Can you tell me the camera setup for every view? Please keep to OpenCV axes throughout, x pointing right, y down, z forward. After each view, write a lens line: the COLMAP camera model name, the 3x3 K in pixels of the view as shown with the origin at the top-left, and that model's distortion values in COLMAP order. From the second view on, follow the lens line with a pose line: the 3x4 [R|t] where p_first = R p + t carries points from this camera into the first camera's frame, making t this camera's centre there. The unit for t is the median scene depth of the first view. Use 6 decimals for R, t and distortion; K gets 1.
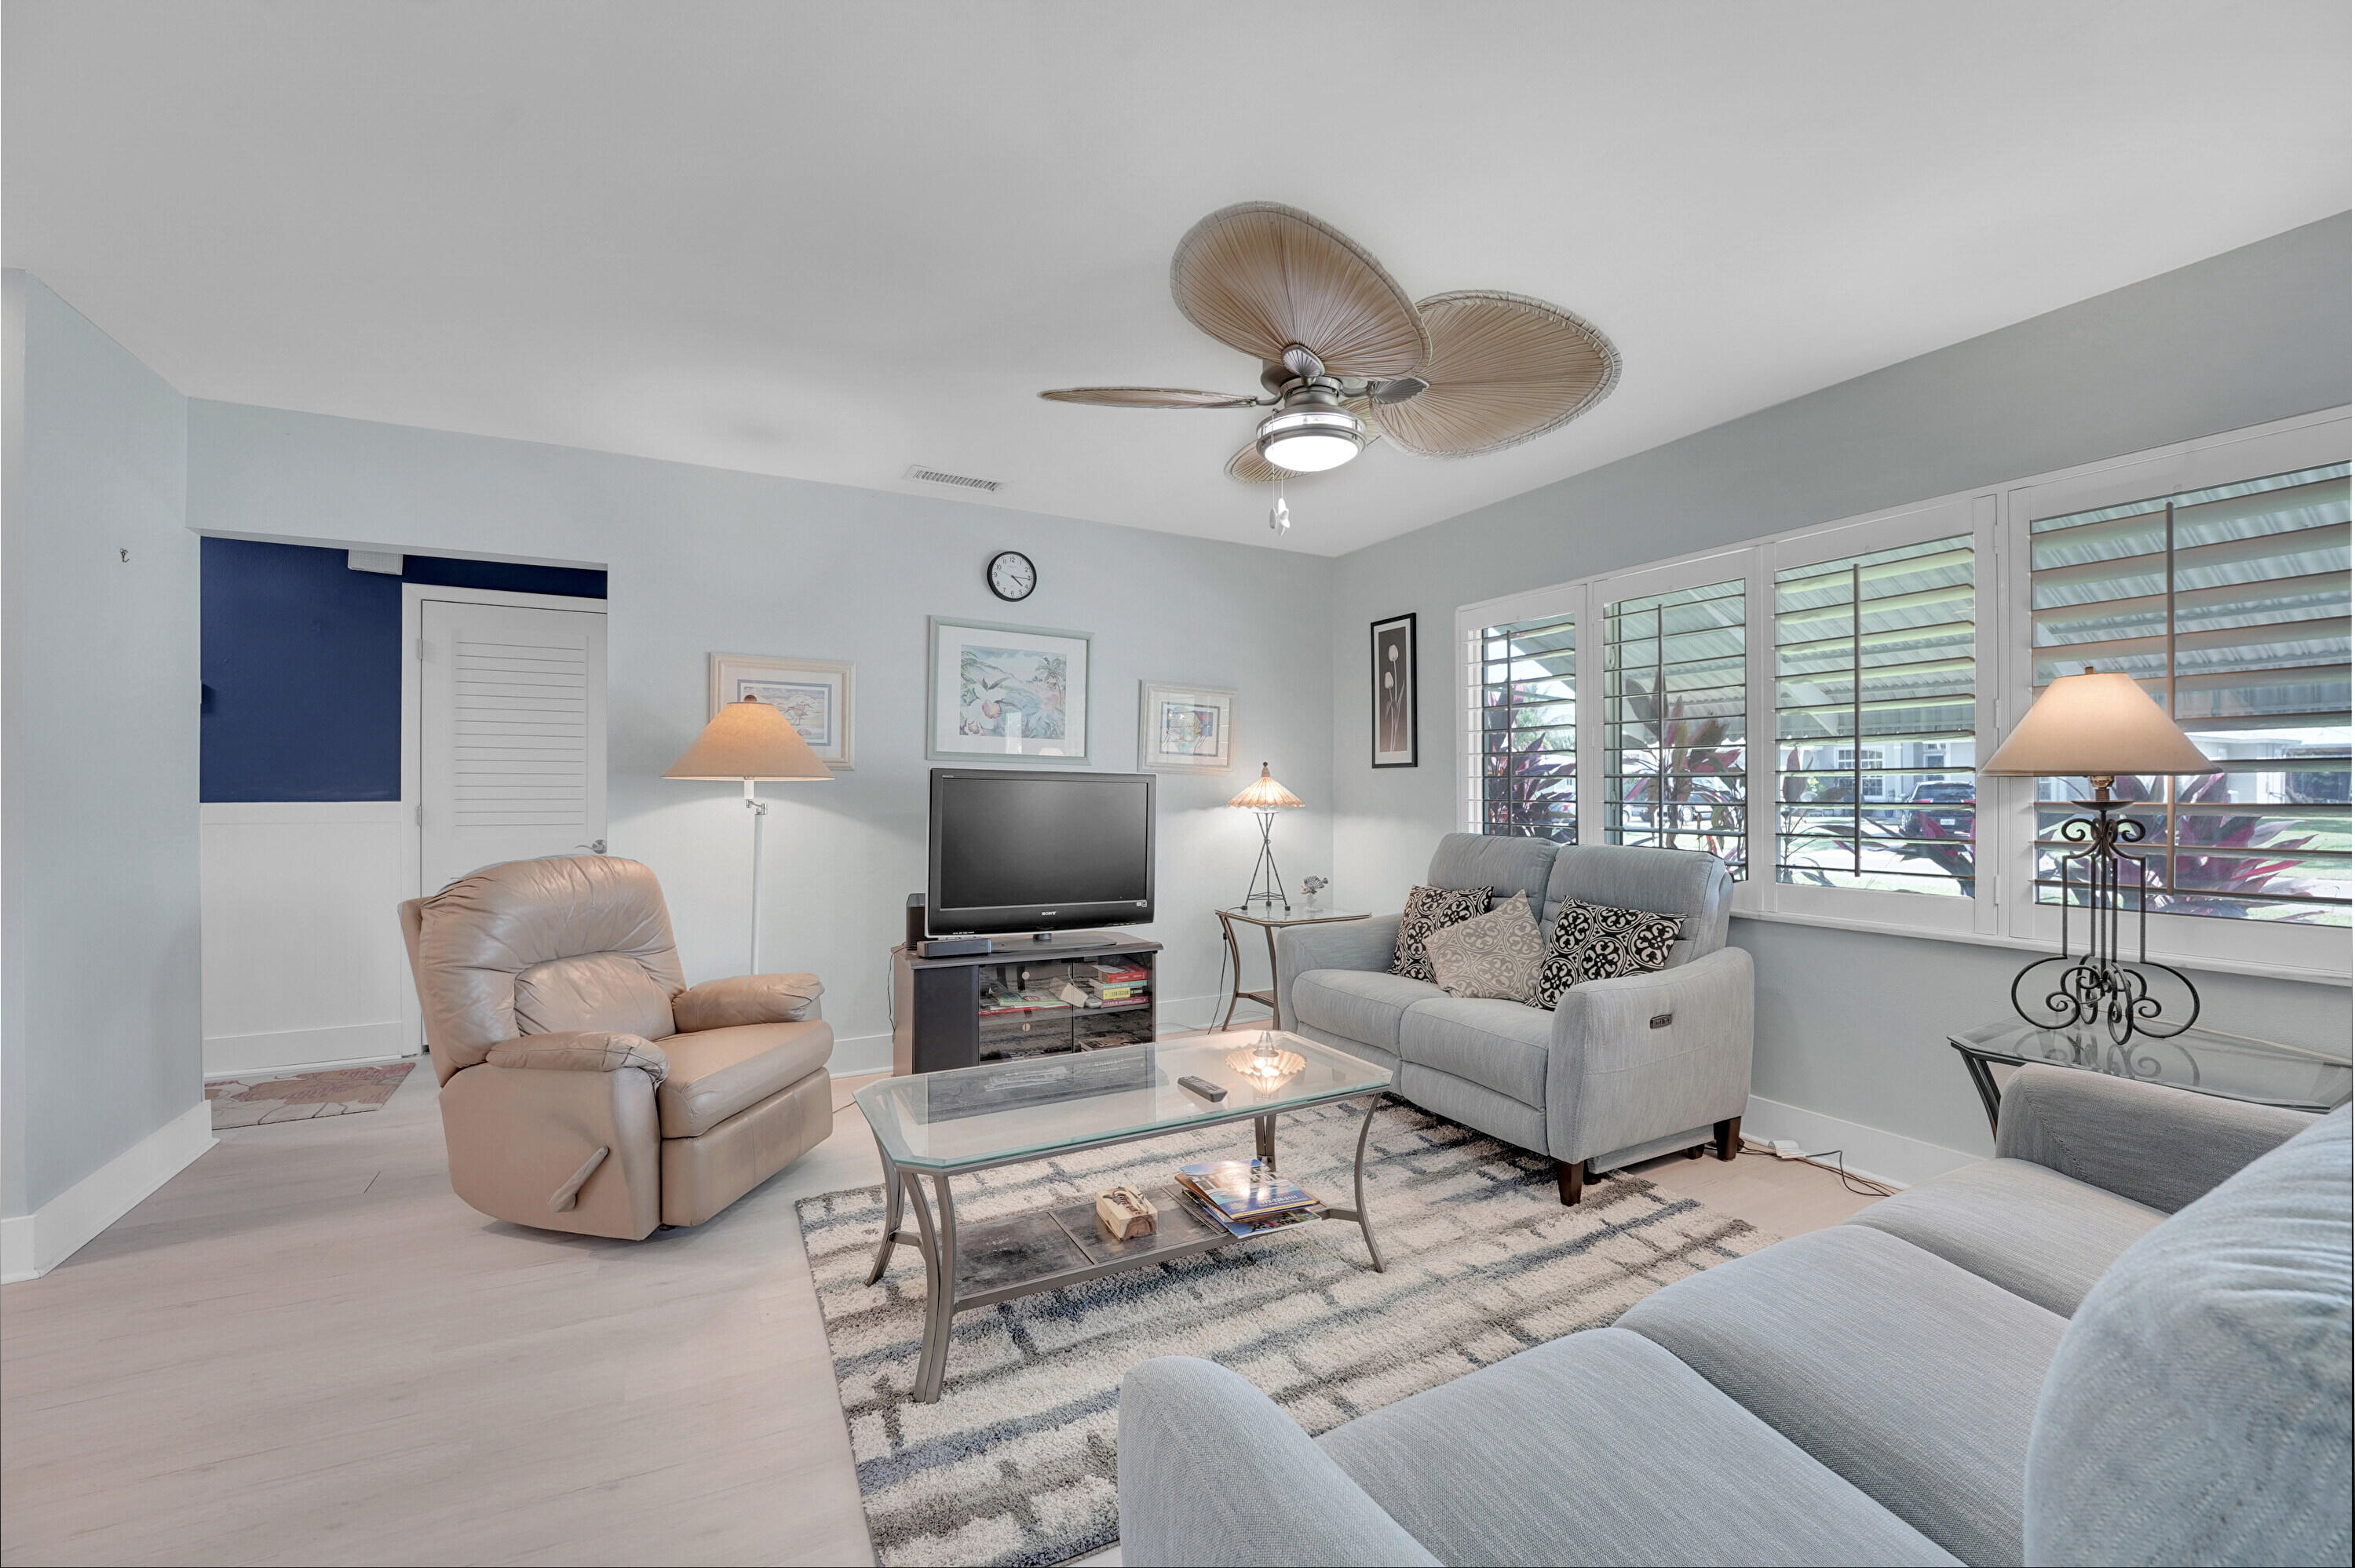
lens RADIAL K [[955.9, 0, 1186.4], [0, 955.9, 784.2], [0, 0, 1]] dist [-0.025312, 0.000449]
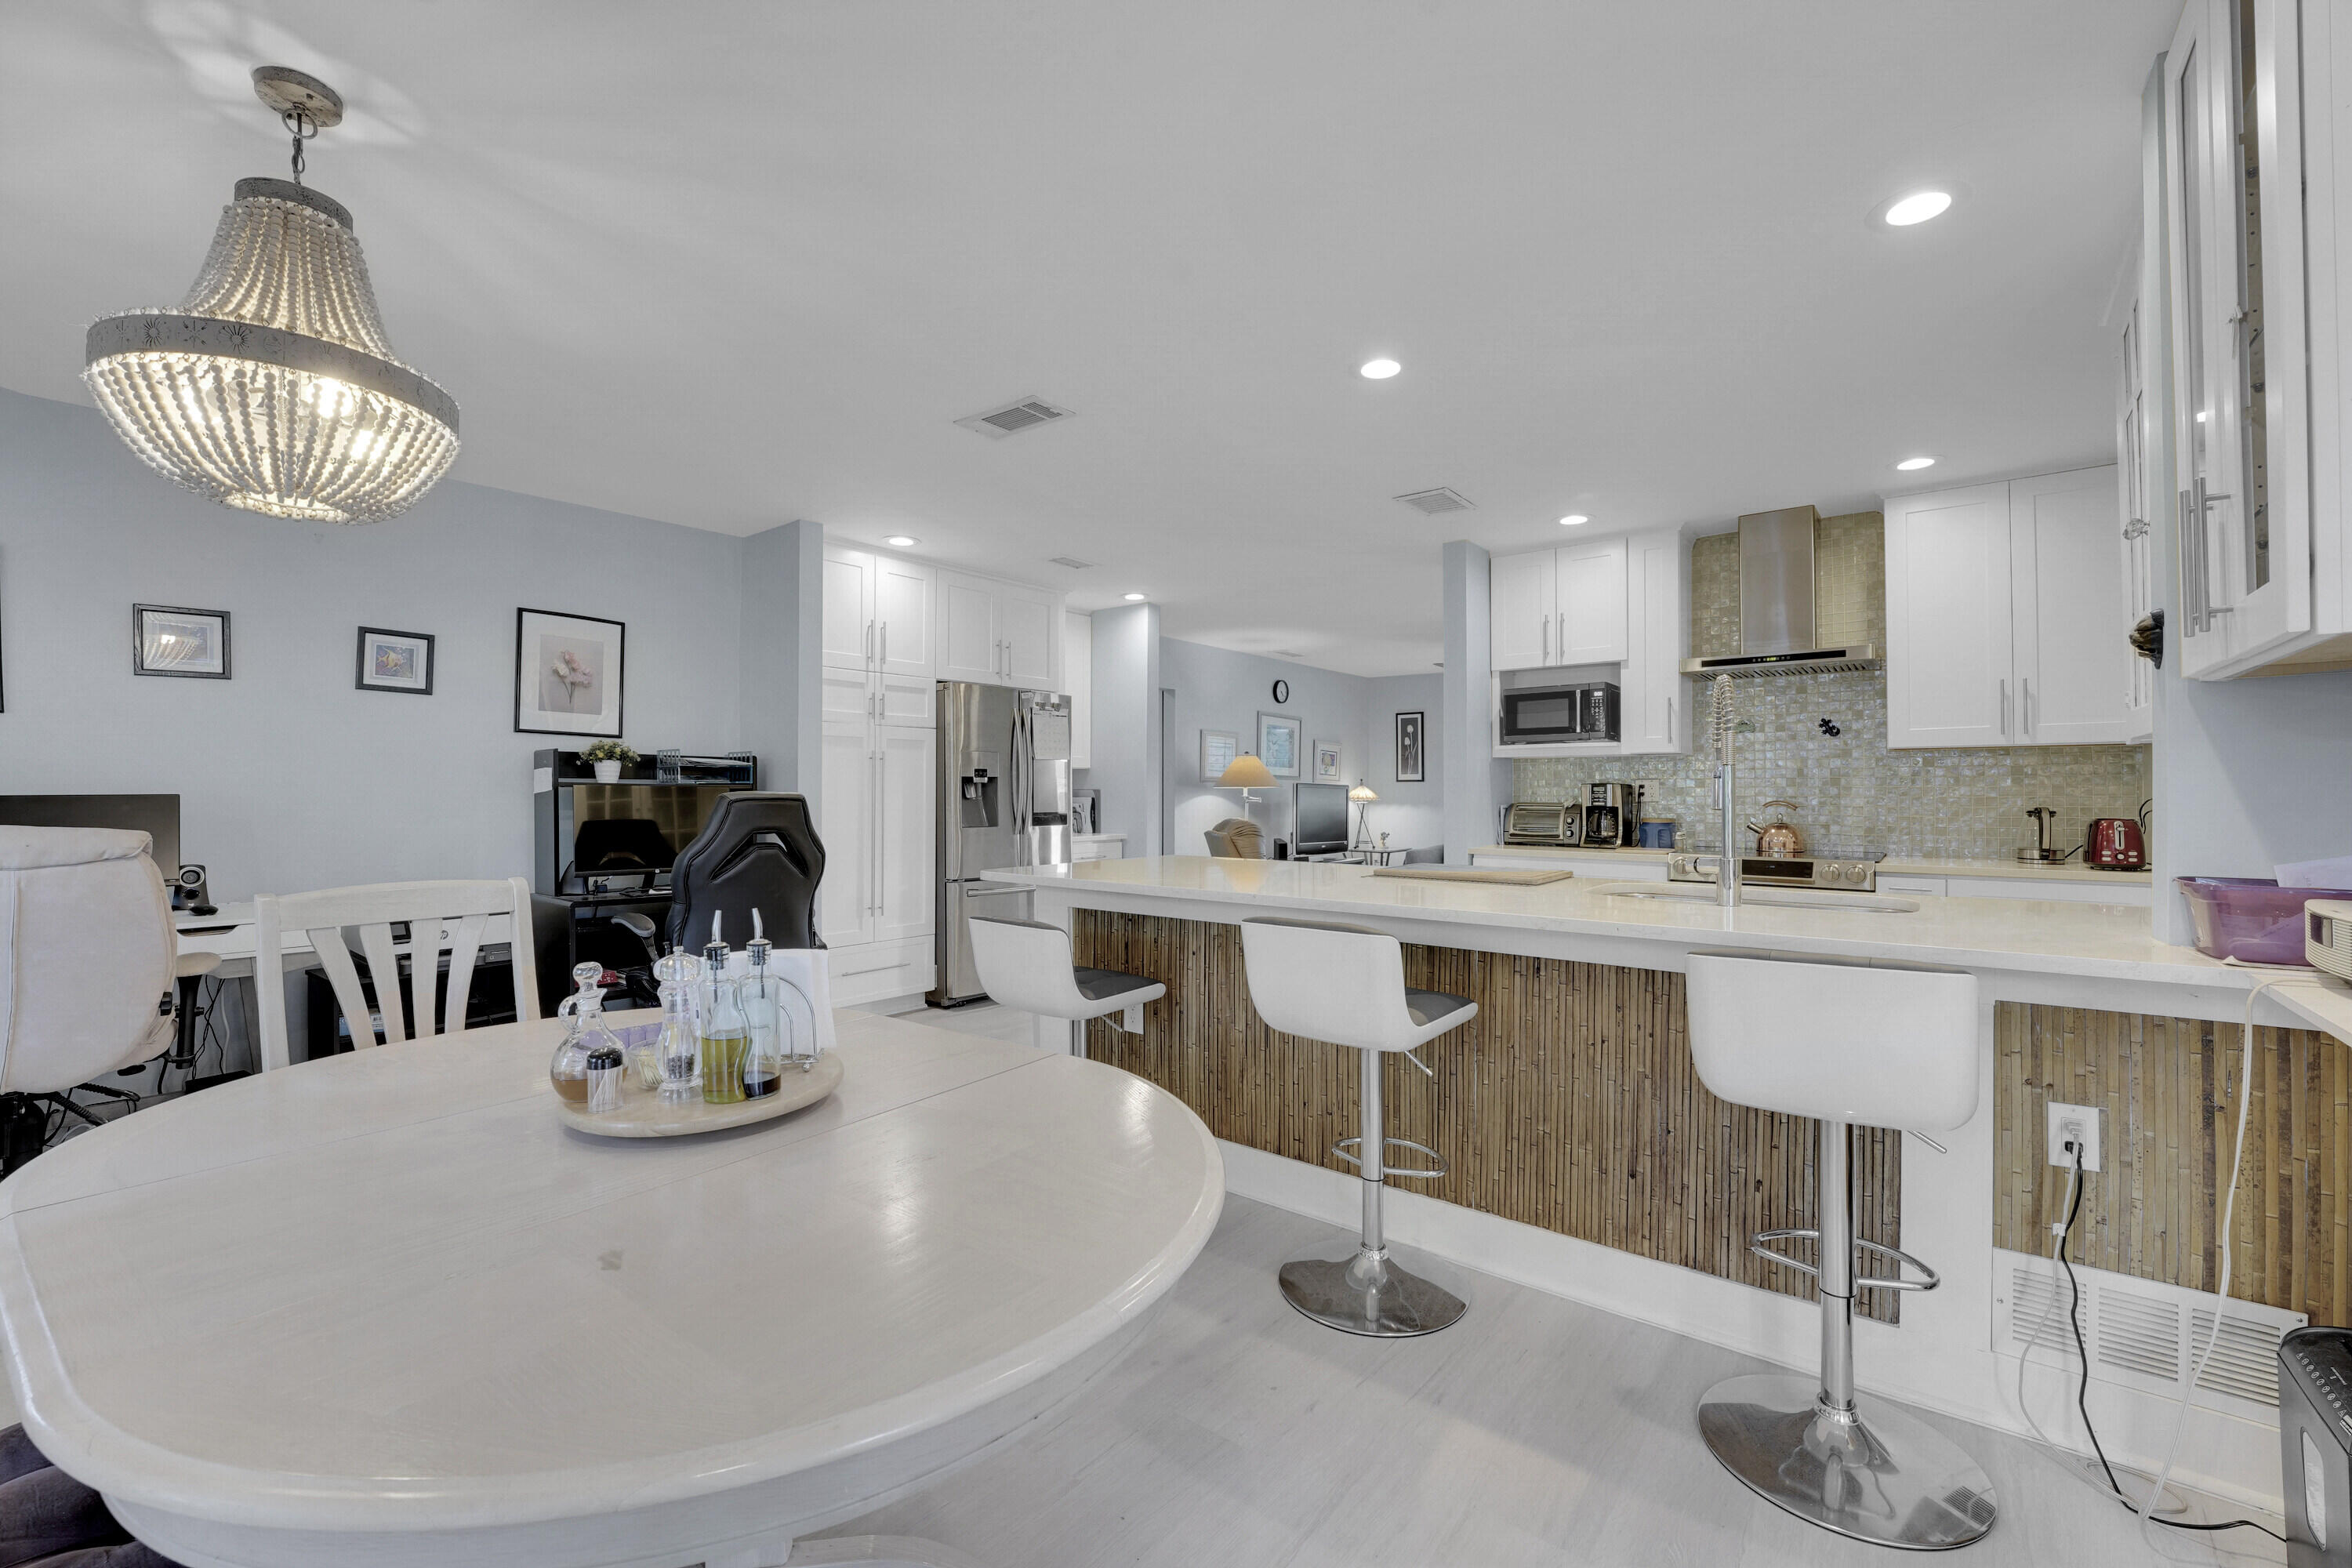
lens RADIAL K [[954.8, 0, 1194.7], [0, 954.8, 797.8], [0, 0, 1]] dist [-0.025312, 0.000449]
pose [[0.920672, -0.001709, 0.390333, -1.197342], [-0.002610, 0.999941, 0.010534, -0.003613], [-0.390328, -0.010717, 0.920614, -0.884710]]
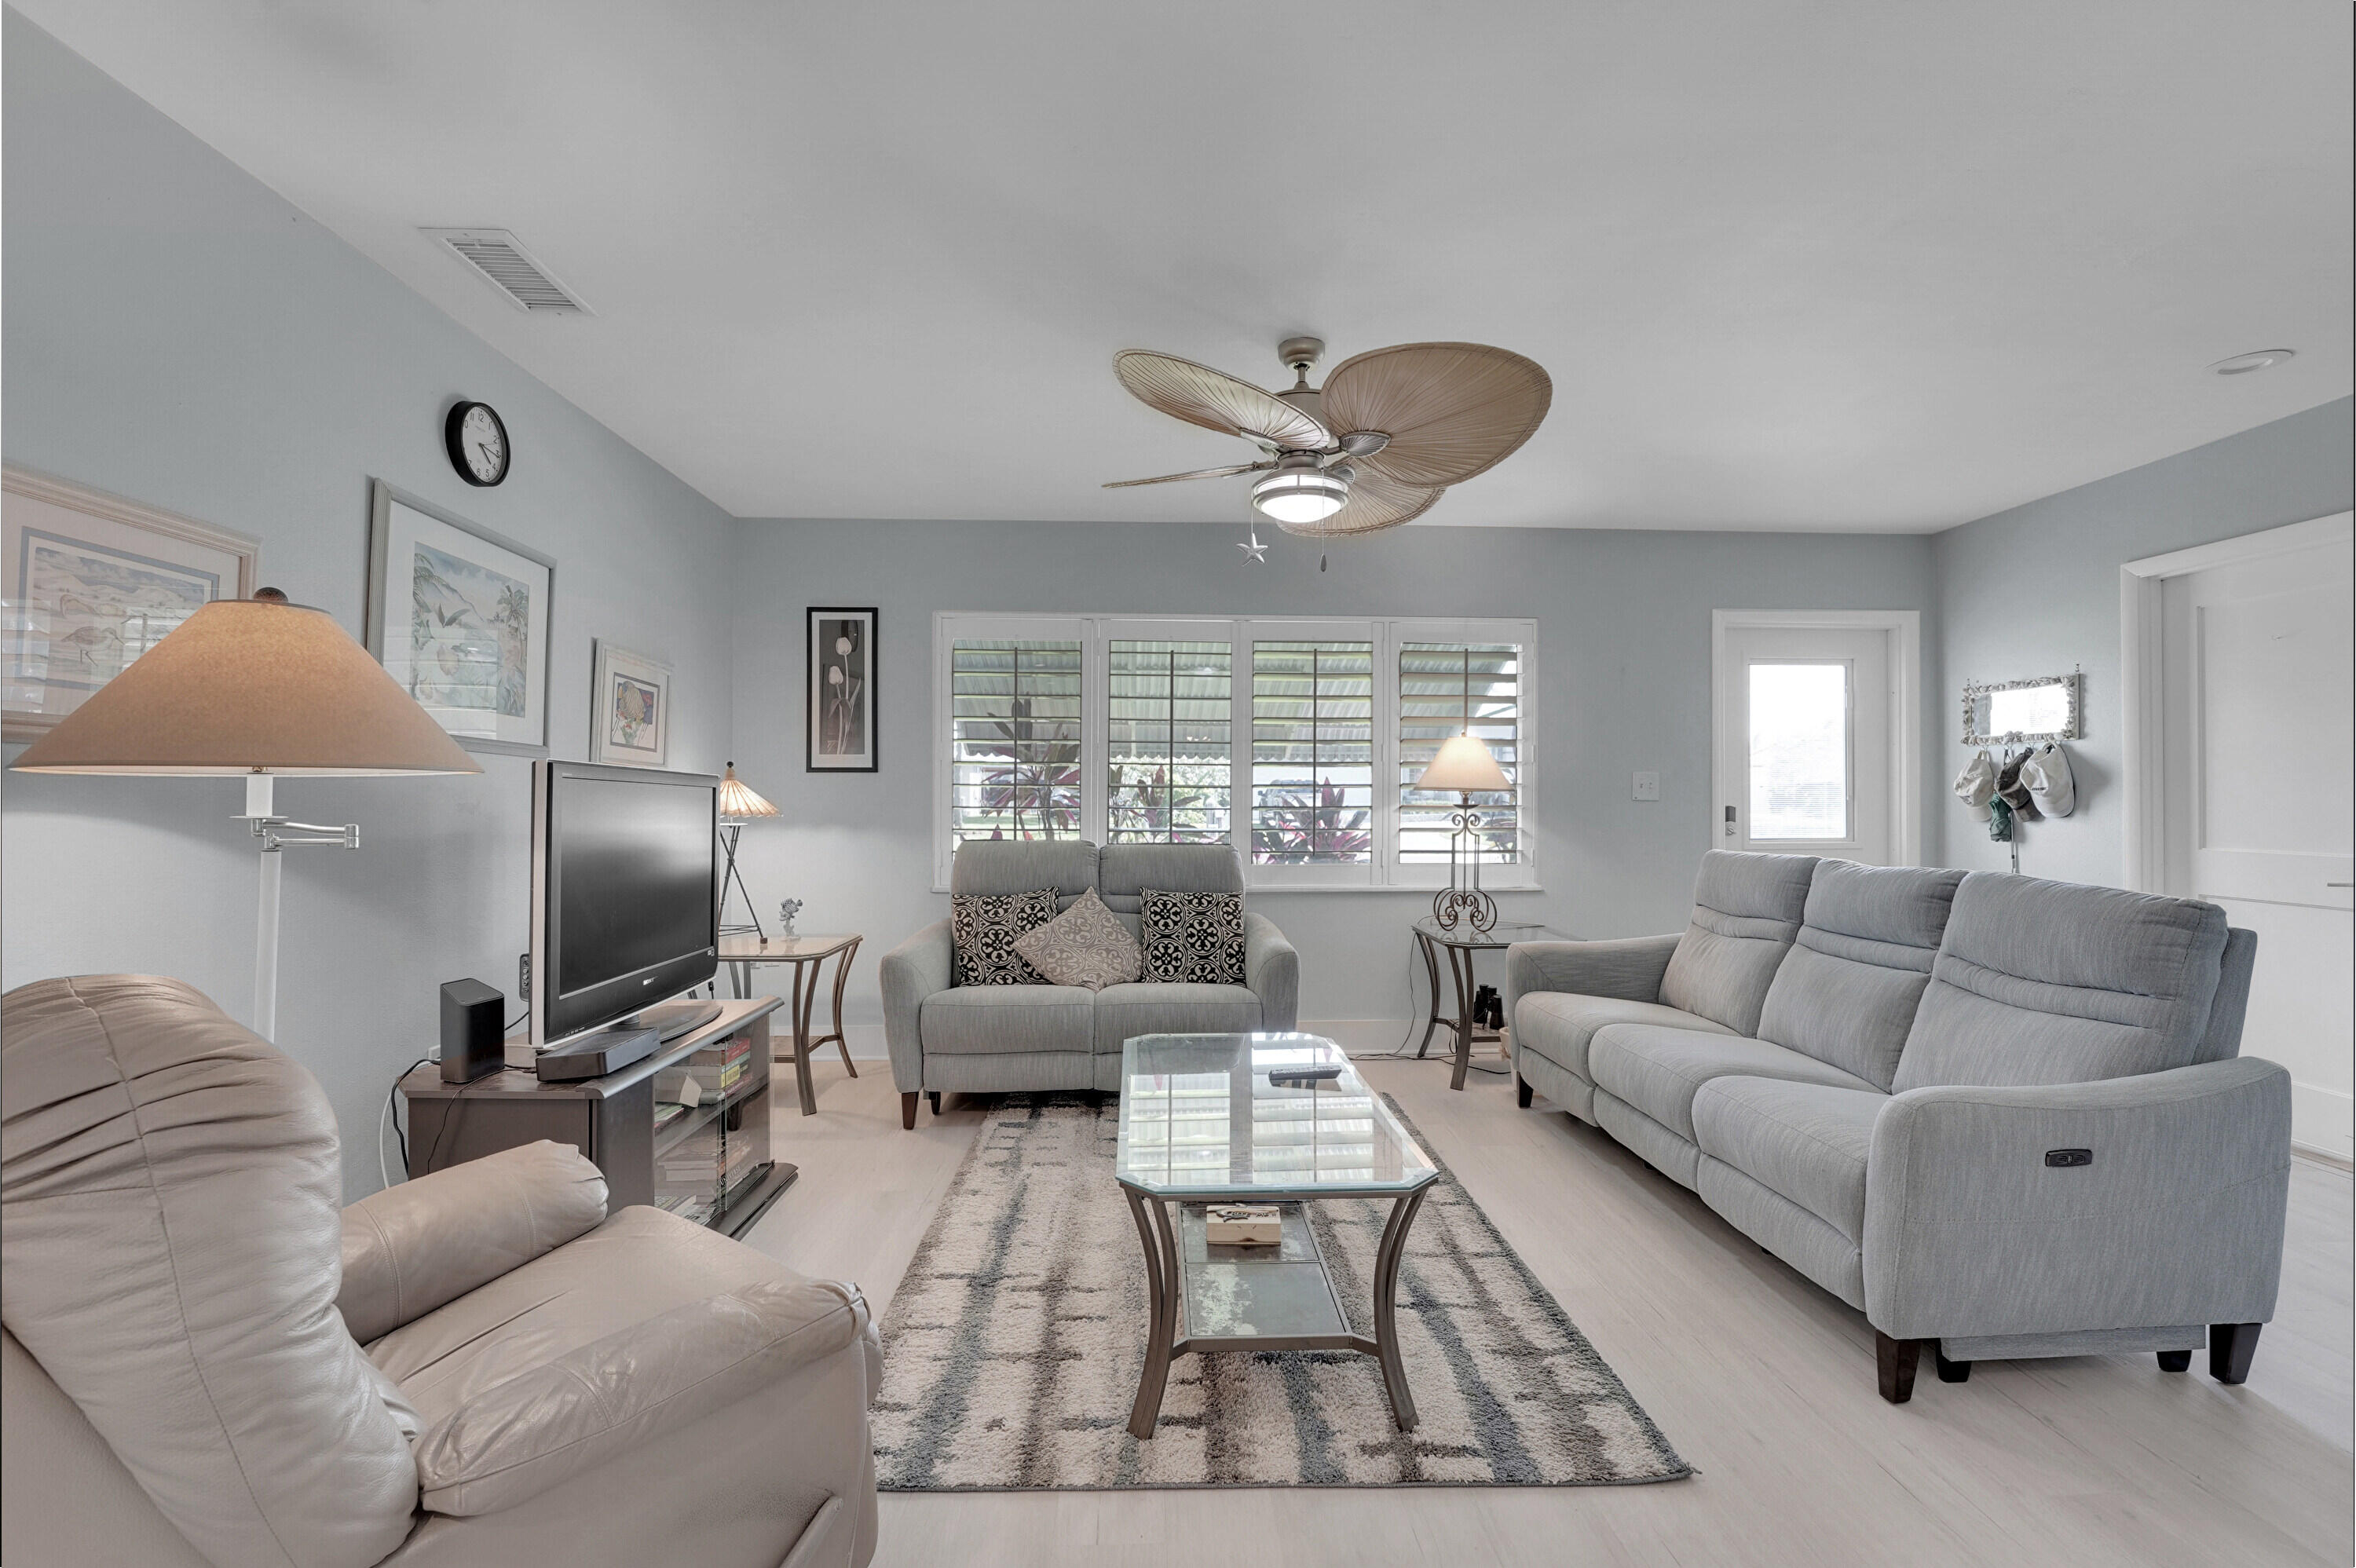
lens RADIAL K [[1006.3, 0, 1182.2], [0, 1006.3, 788.4], [0, 0, 1]] dist [-0.018597, -0.000037]
pose [[0.444481, 0.007941, 0.895753, -0.553497], [-0.006217, 0.999964, -0.005780, 0.001635], [-0.895766, -0.003000, 0.444515, 0.321070]]
